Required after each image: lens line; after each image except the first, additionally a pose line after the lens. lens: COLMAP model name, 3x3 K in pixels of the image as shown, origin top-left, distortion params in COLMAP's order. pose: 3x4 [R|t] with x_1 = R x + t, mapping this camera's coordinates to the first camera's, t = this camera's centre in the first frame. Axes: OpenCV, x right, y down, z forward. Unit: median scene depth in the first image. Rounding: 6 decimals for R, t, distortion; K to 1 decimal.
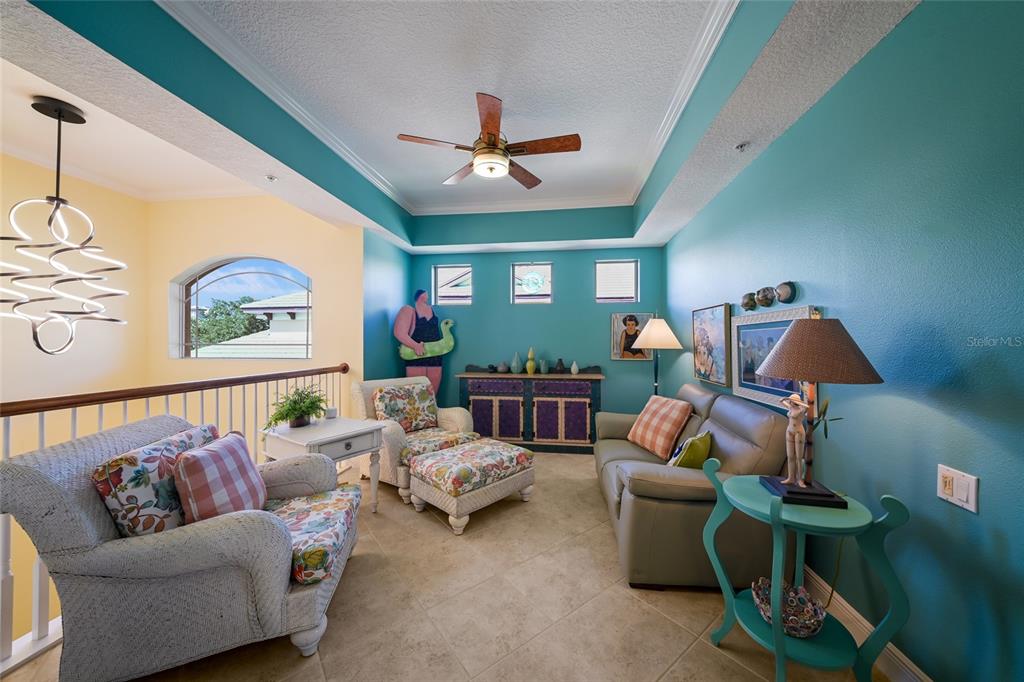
lens RADIAL K [[331.0, 0, 512.0], [0, 331.0, 341.0], [0, 0, 1]] dist [0.000647, -0.000046]
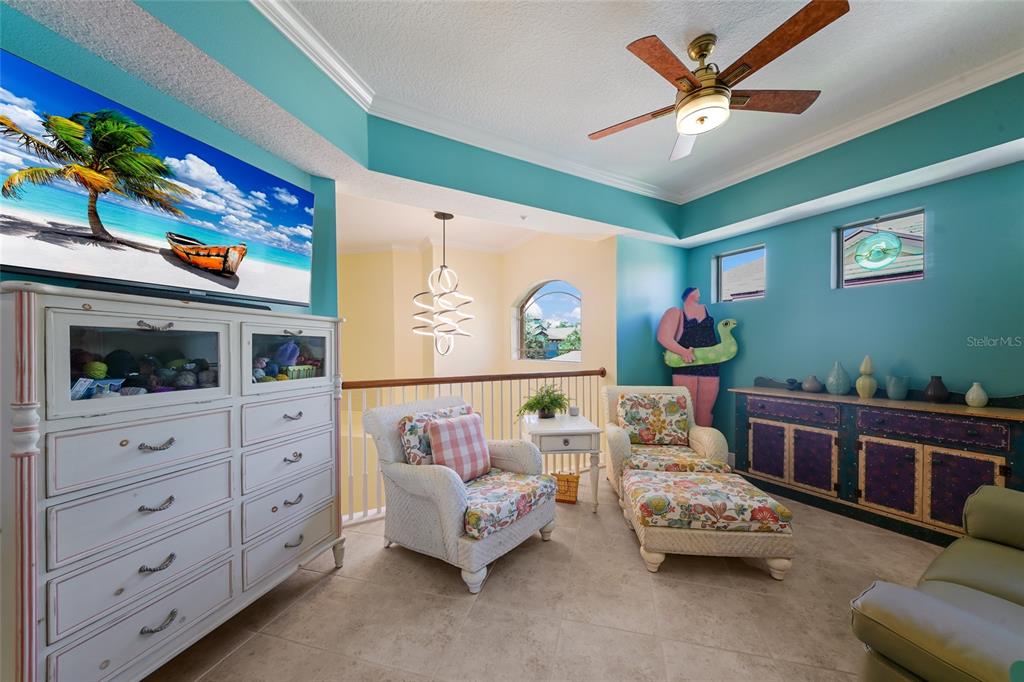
lens RADIAL K [[336.7, 0, 514.2], [0, 336.7, 353.1], [0, 0, 1]] dist [0.013521, 0.000023]
pose [[0.640926, 0.008379, -0.767557, 0.169819], [0.006846, 0.999838, 0.016631, 0.000118], [0.767572, -0.015913, 0.640765, 0.103392]]
